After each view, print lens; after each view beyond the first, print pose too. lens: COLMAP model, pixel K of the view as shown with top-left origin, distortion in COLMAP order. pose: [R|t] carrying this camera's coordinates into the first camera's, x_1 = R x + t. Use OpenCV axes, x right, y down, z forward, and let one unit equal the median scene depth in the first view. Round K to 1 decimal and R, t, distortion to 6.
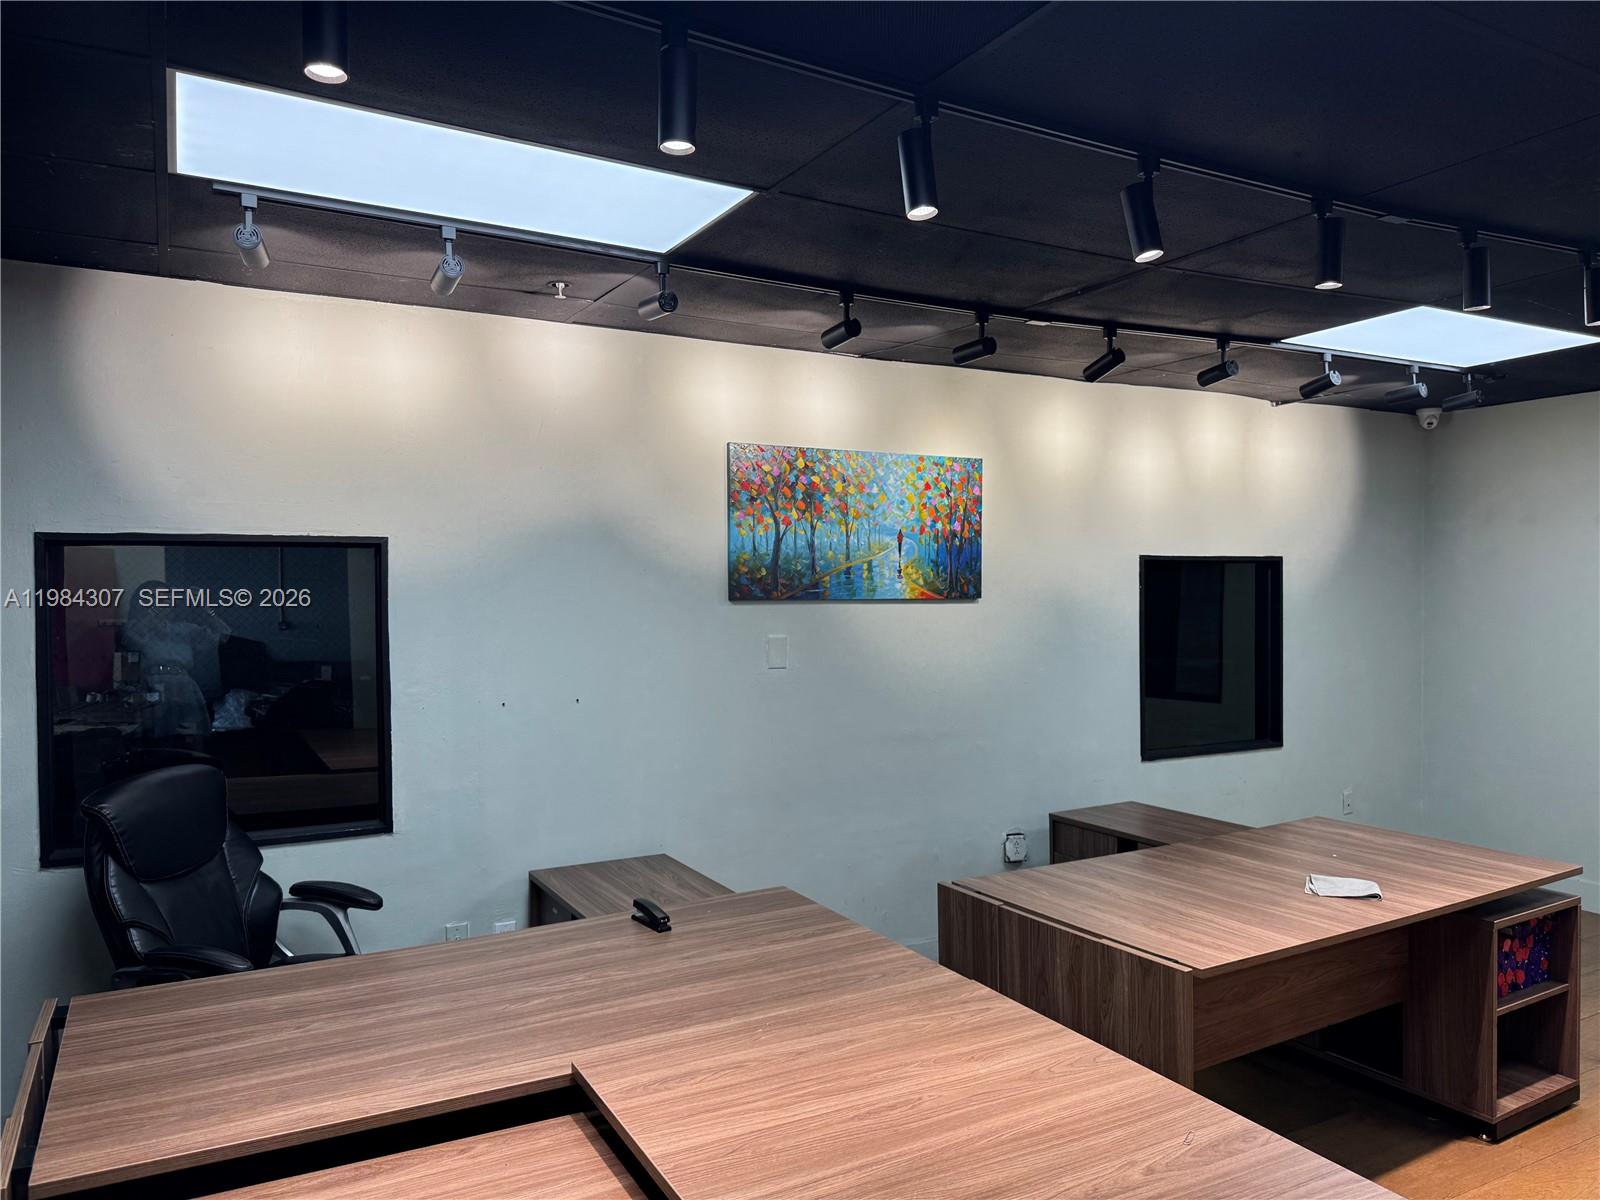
lens RADIAL K [[1112.2, 0, 807.9], [0, 1112.2, 606.5], [0, 0, 1]] dist [0.084030, -0.001120]
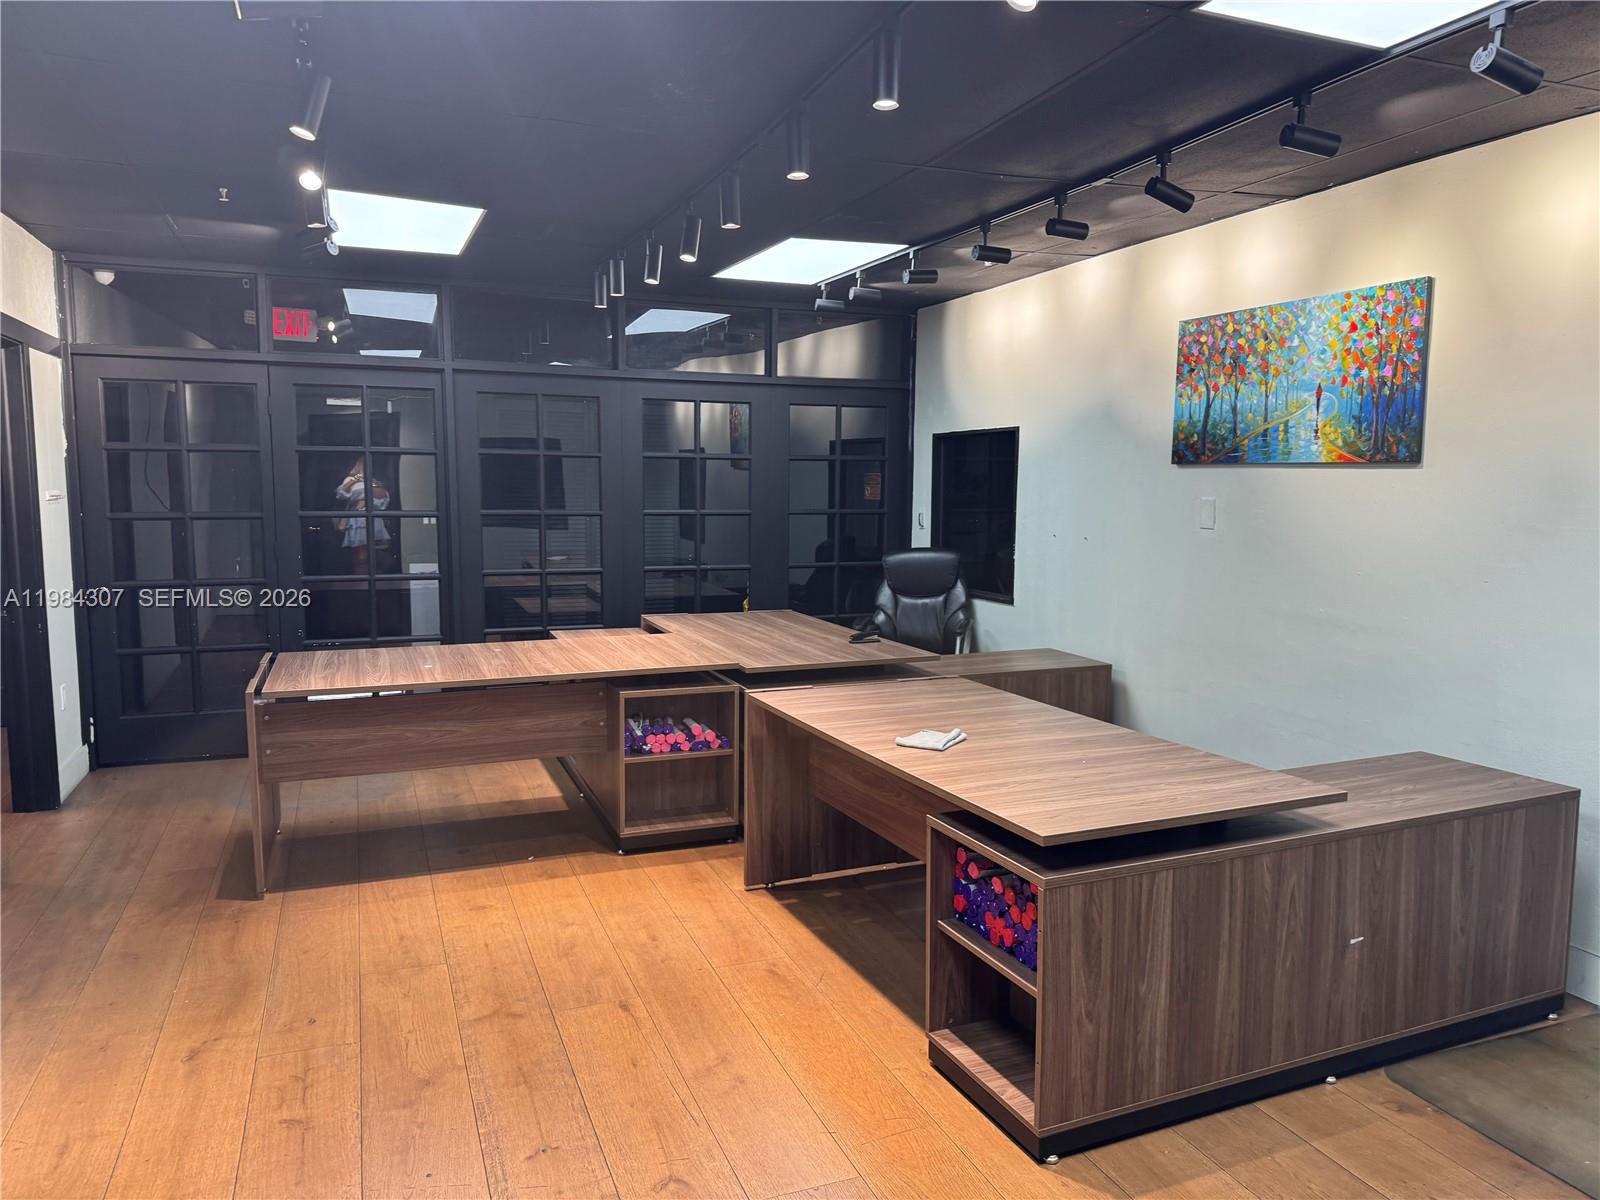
lens RADIAL K [[1123.7, 0, 782.9], [0, 1123.7, 597.7], [0, 0, 1]] dist [0.091280, -0.116575]
pose [[-0.119108, 0.114558, -0.986250, 1.067633], [-0.015748, 0.992979, 0.117241, 0.000236], [0.992756, 0.029496, -0.116468, 0.705120]]
